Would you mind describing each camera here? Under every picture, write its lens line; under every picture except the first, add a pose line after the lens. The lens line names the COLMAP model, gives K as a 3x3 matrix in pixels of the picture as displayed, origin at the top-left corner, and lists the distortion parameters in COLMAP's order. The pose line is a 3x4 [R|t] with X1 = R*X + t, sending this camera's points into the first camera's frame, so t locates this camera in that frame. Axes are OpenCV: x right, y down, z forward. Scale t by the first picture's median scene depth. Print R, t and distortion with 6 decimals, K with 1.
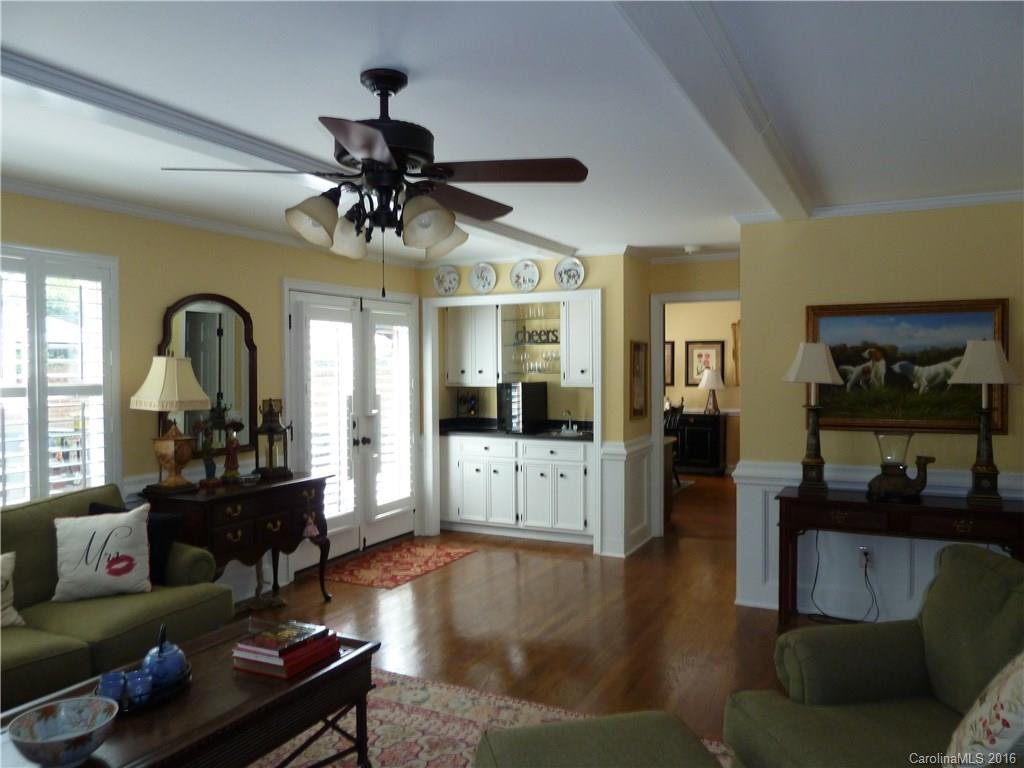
lens RADIAL K [[763.2, 0, 512.8], [0, 763.2, 382.9], [0, 0, 1]] dist [-0.027343, -0.007848]
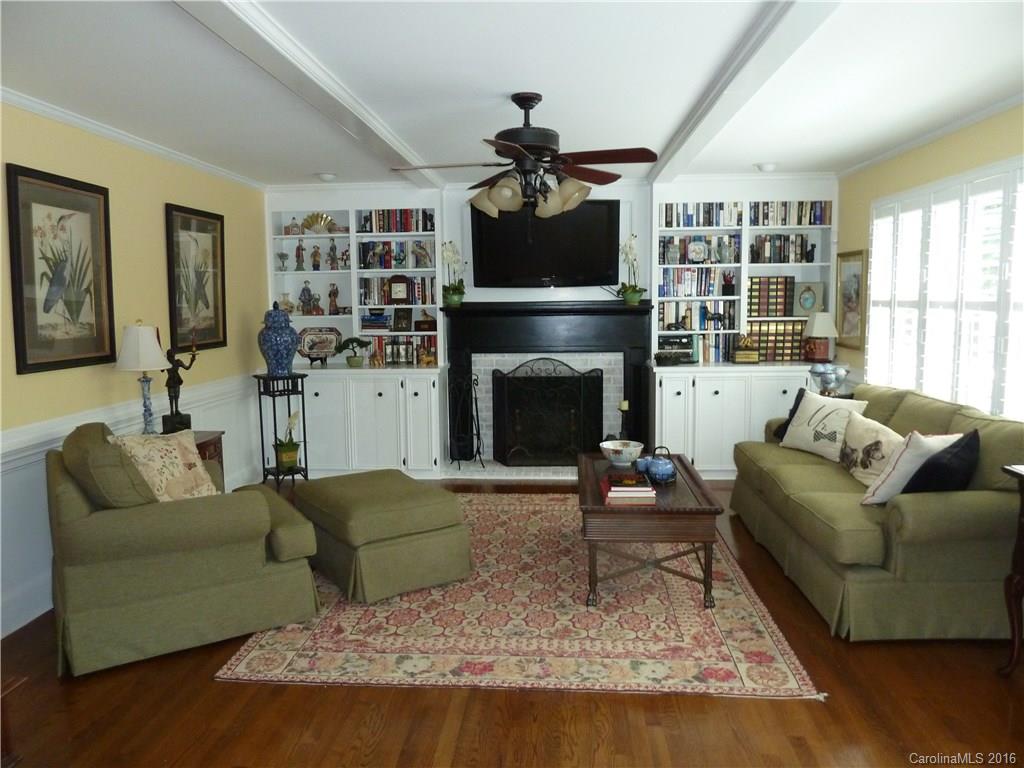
lens RADIAL K [[763.2, 0, 511.8], [0, 763.2, 381.4], [0, 0, 1]] dist [-0.027343, -0.007848]
pose [[-0.921414, 0.059265, -0.384036, 0.343722], [0.008621, 0.991176, 0.132275, -0.027709], [0.388487, 0.118570, -0.913794, 1.767643]]
